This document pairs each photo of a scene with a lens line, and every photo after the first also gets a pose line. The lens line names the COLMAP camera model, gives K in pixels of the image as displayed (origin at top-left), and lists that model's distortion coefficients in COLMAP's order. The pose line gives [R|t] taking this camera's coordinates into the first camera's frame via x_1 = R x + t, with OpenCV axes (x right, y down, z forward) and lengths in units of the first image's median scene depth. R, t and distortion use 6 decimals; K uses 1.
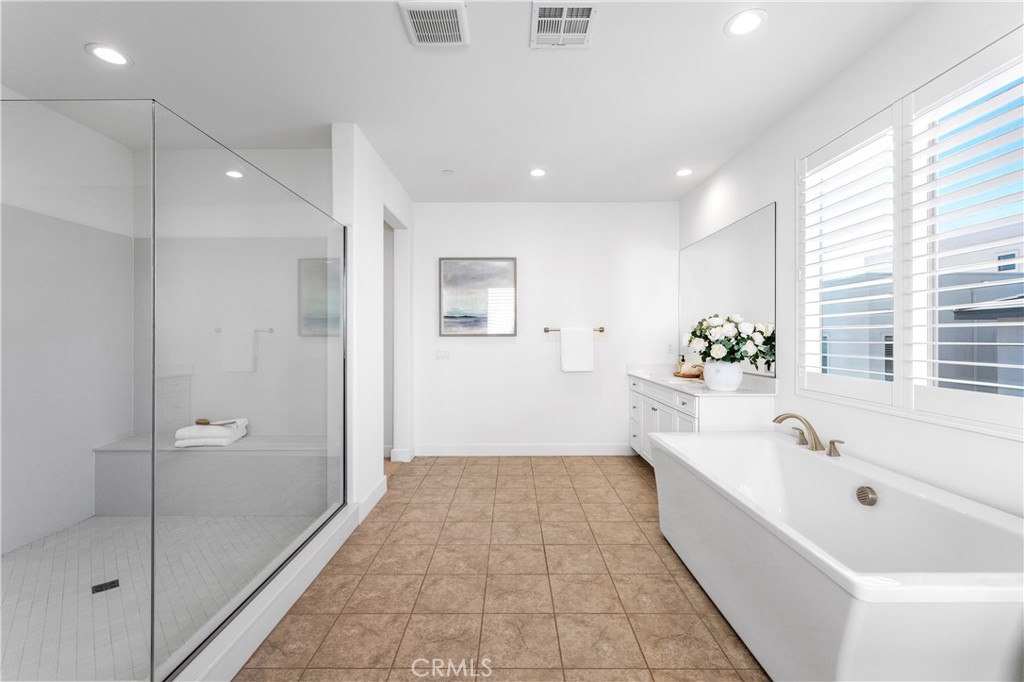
lens RADIAL K [[419.6, 0, 511.6], [0, 419.6, 339.5], [0, 0, 1]] dist [0.001601, 0.000466]
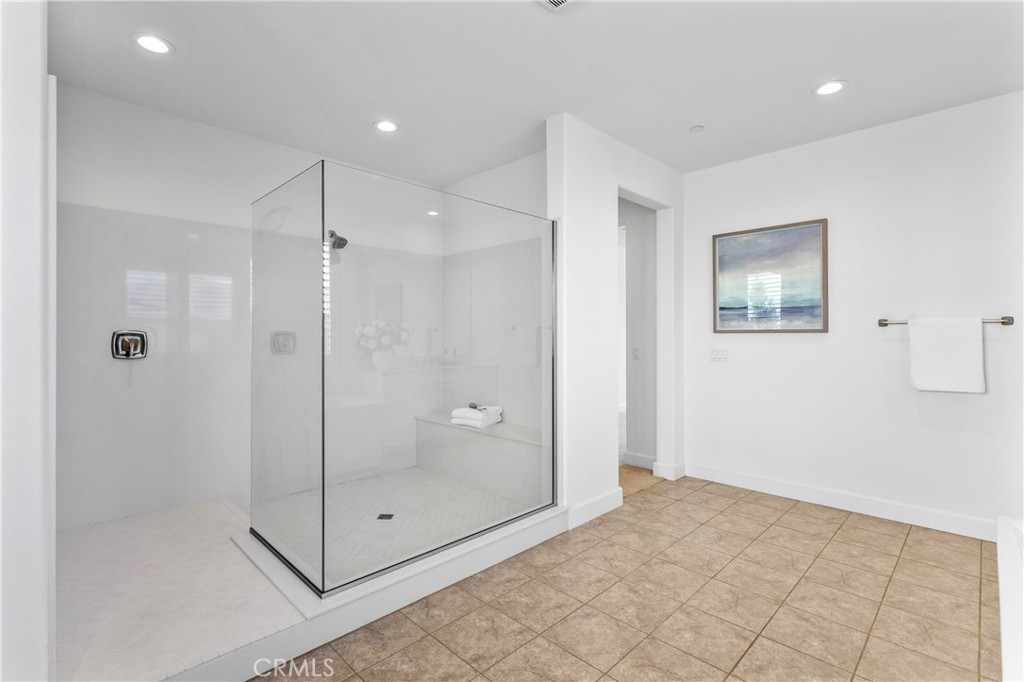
lens RADIAL K [[466.5, 0, 516.2], [0, 466.5, 335.9], [0, 0, 1]] dist [0.001467, 0.001077]
pose [[0.719174, 0.002652, -0.694825, 0.268606], [-0.003822, 0.999993, -0.000140, -0.000700], [0.694820, 0.002756, 0.719179, 0.141213]]
